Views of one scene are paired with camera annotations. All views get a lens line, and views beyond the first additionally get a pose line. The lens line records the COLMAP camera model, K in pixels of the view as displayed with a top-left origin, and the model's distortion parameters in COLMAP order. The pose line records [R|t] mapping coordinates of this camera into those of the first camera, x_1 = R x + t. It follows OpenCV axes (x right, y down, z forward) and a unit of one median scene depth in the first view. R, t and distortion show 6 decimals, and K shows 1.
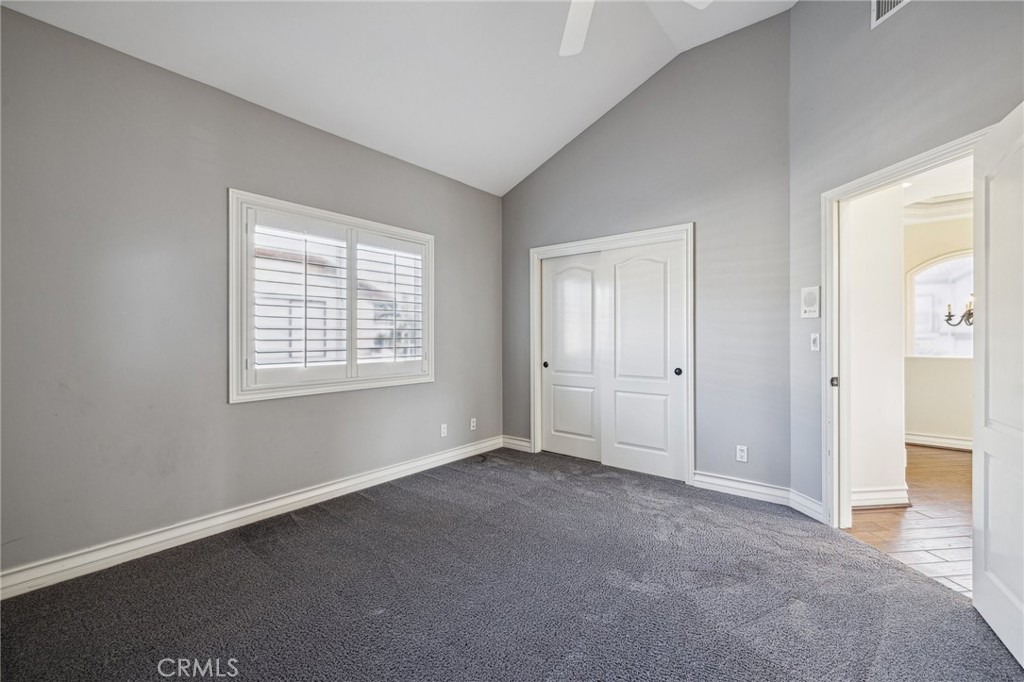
lens RADIAL K [[433.7, 0, 517.5], [0, 433.7, 339.5], [0, 0, 1]] dist [0.009304, -0.000214]
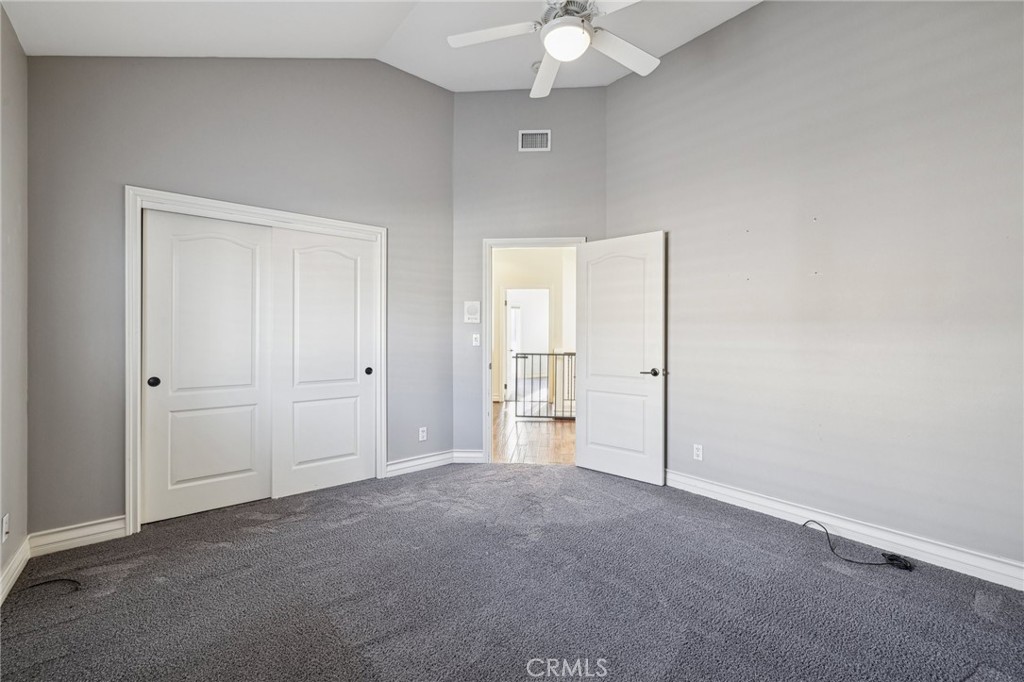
lens RADIAL K [[433.7, 0, 517.6], [0, 433.7, 336.2], [0, 0, 1]] dist [0.009304, -0.000214]
pose [[0.198019, -0.001037, 0.980198, -0.566980], [0.006602, 0.999978, -0.000276, -0.004126], [-0.980176, 0.006526, 0.198022, 0.475833]]
